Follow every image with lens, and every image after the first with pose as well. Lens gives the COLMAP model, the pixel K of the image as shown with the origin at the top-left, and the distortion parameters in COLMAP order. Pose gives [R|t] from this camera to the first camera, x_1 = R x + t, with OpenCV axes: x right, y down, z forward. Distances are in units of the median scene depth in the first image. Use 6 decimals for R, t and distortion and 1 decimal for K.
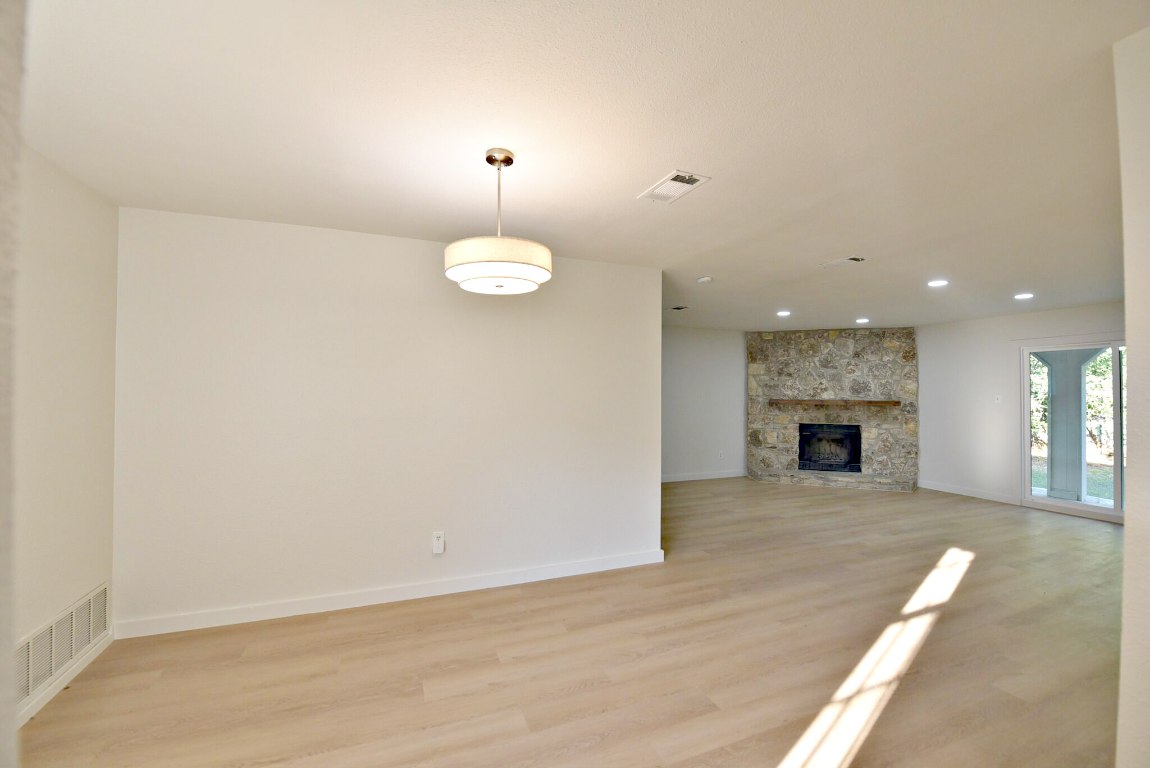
lens RADIAL K [[464.4, 0, 575.0], [0, 464.4, 384.0], [0, 0, 1]] dist [-0.021798, -0.000678]
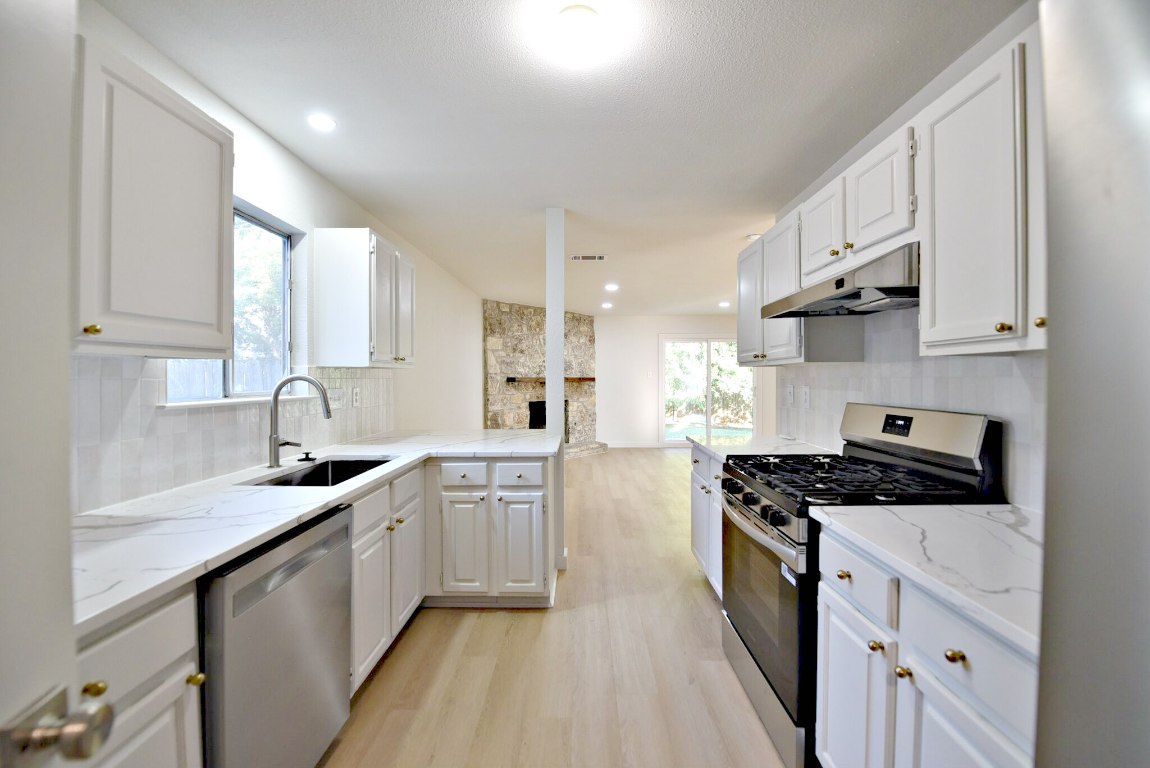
lens RADIAL K [[460.1, 0, 572.3], [0, 460.1, 378.8], [0, 0, 1]] dist [-0.000023, -0.000086]
pose [[0.385616, -0.010786, 0.922596, -0.389576], [-0.009161, 0.999838, 0.015518, 0.021724], [-0.922614, -0.014436, 0.385455, 0.564247]]
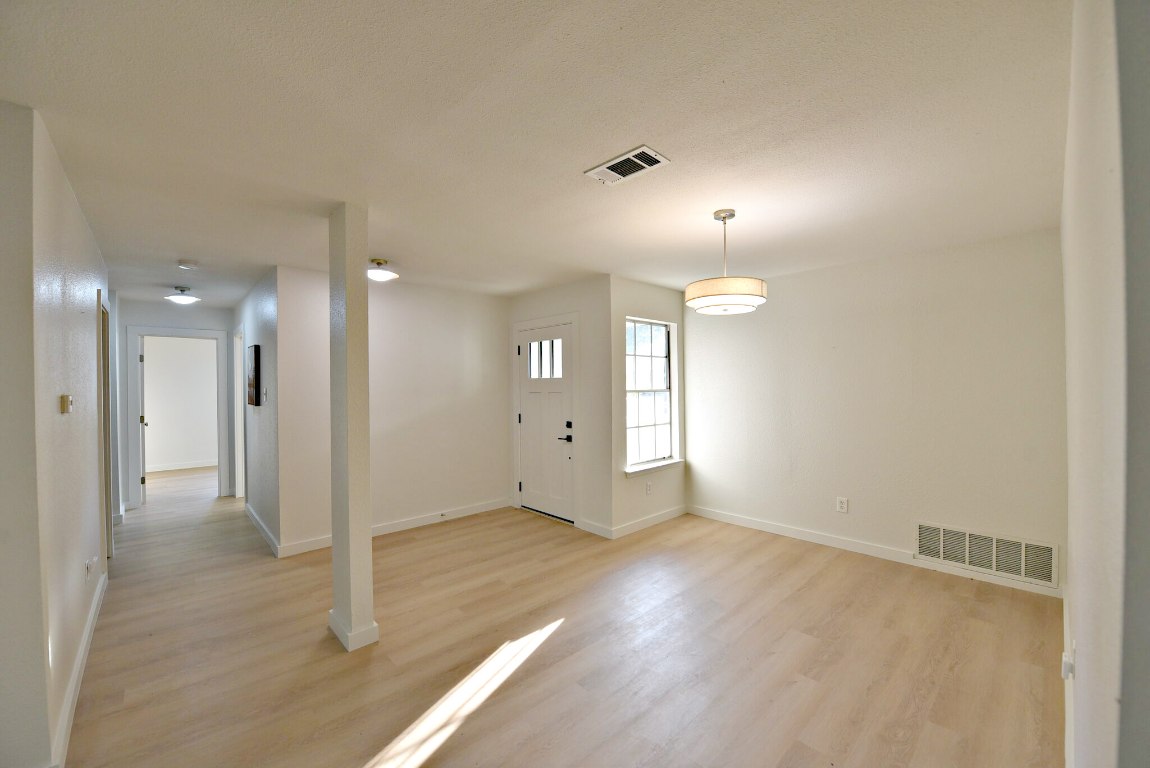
lens RADIAL K [[456.2, 0, 577.5], [0, 456.2, 382.7], [0, 0, 1]] dist [-0.018208, -0.000398]
pose [[-0.928001, -0.000014, -0.372579, 0.201845], [0.005270, 0.999899, -0.013165, 0.005474], [0.372541, -0.014181, -0.927907, 0.567026]]
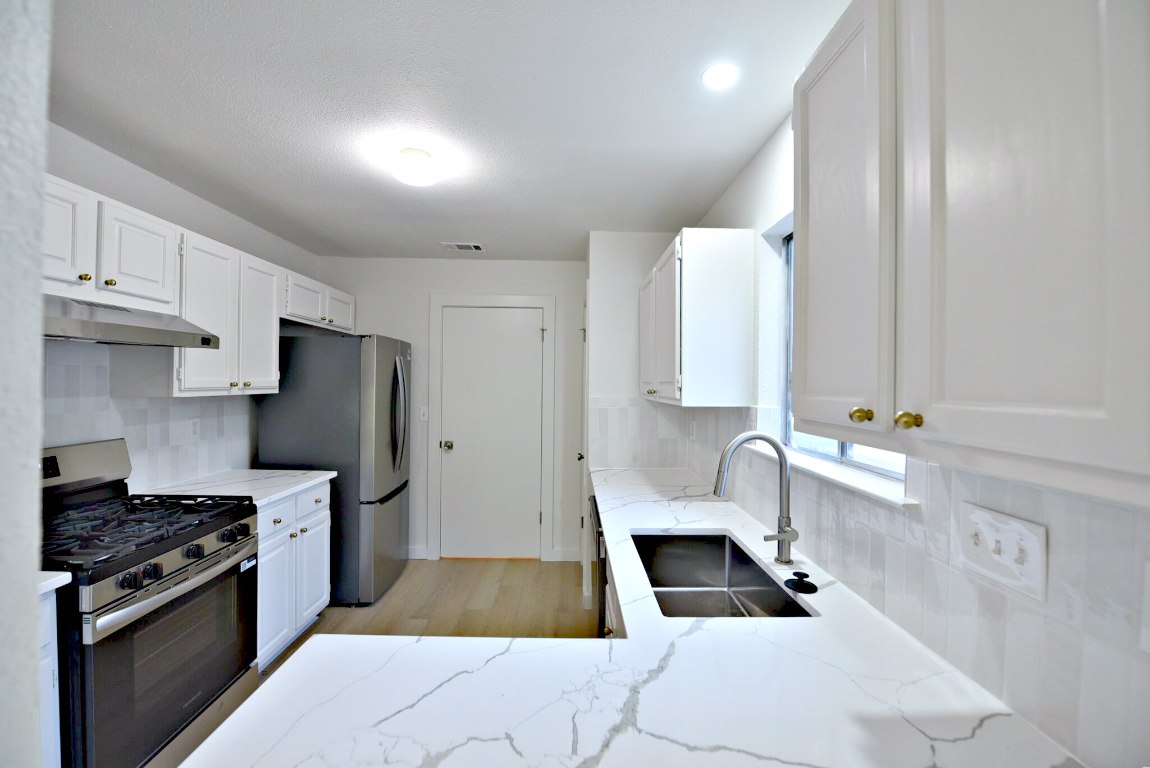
lens RADIAL K [[473.4, 0, 577.5], [0, 473.4, 382.5], [0, 0, 1]] dist [-0.016792, -0.001016]
pose [[-0.349583, -0.010476, -0.936847, 0.026495], [-0.004031, 0.999945, -0.009678, 0.007046], [0.936897, 0.000393, -0.349606, 0.830481]]
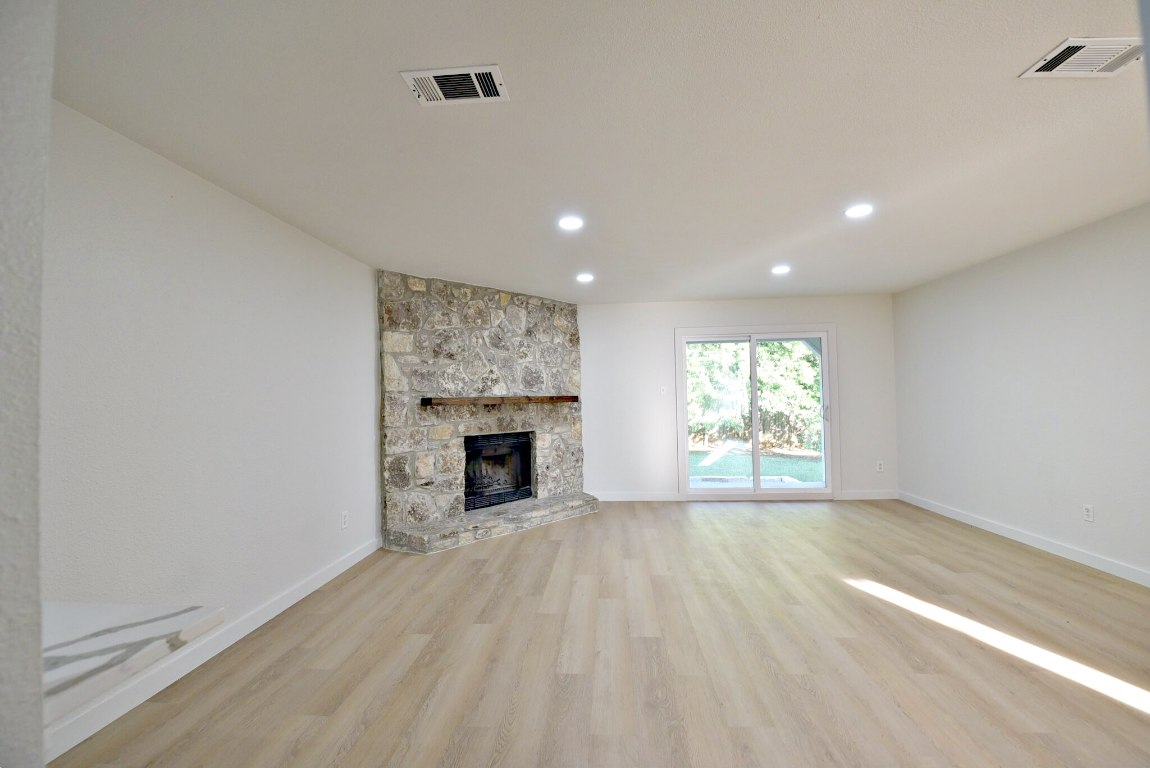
lens RADIAL K [[473.4, 0, 577.5], [0, 473.4, 382.5], [0, 0, 1]] dist [-0.016792, -0.001016]
pose [[0.426994, 0.012293, 0.904171, -0.014941], [0.007275, 0.999829, -0.017029, 0.027019], [-0.904225, 0.013849, 0.426831, 0.623569]]
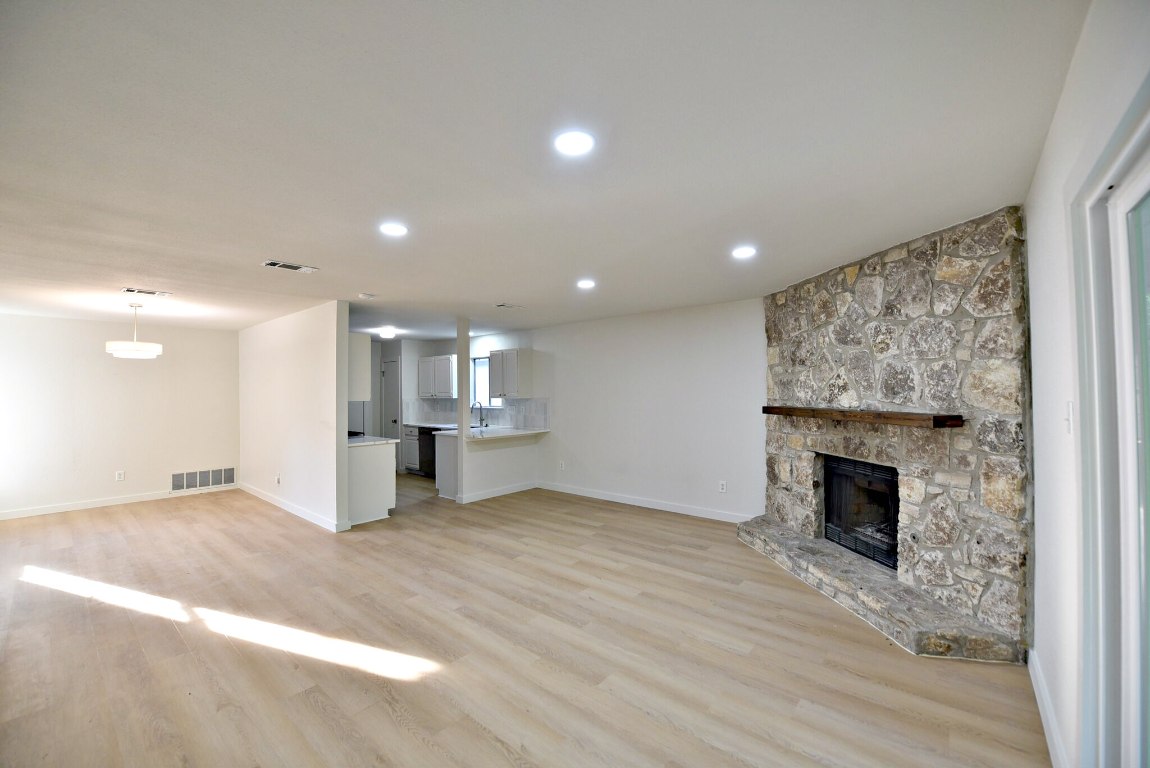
lens RADIAL K [[456.2, 0, 577.5], [0, 456.2, 382.7], [0, 0, 1]] dist [-0.018208, -0.000398]
pose [[0.482748, -0.028475, -0.875296, 0.848924], [0.023872, 0.999528, -0.019350, 0.009045], [0.875434, -0.011554, 0.483200, 0.525280]]
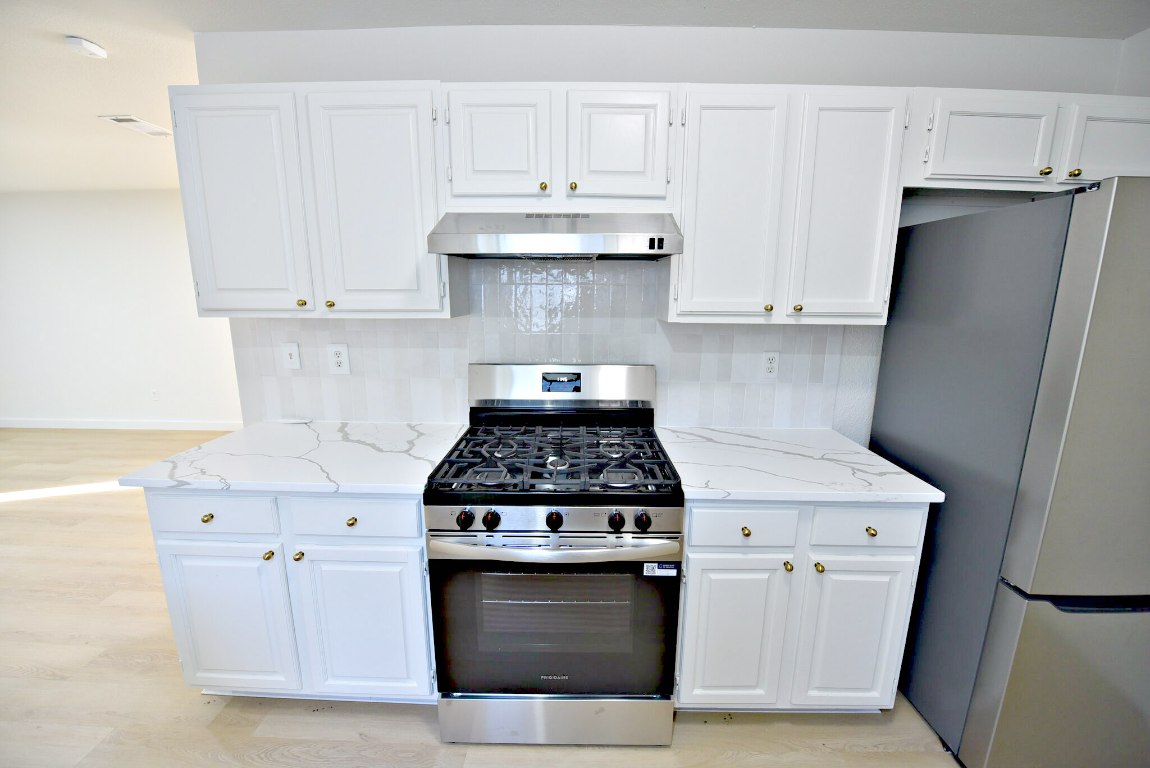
lens RADIAL K [[464.4, 0, 575.0], [0, 464.4, 384.0], [0, 0, 1]] dist [-0.021798, -0.000678]
pose [[-0.923308, -0.087635, 0.373929, -0.196053], [-0.018882, 0.982800, 0.183708, 0.003173], [-0.383597, 0.162558, -0.909081, 0.725833]]
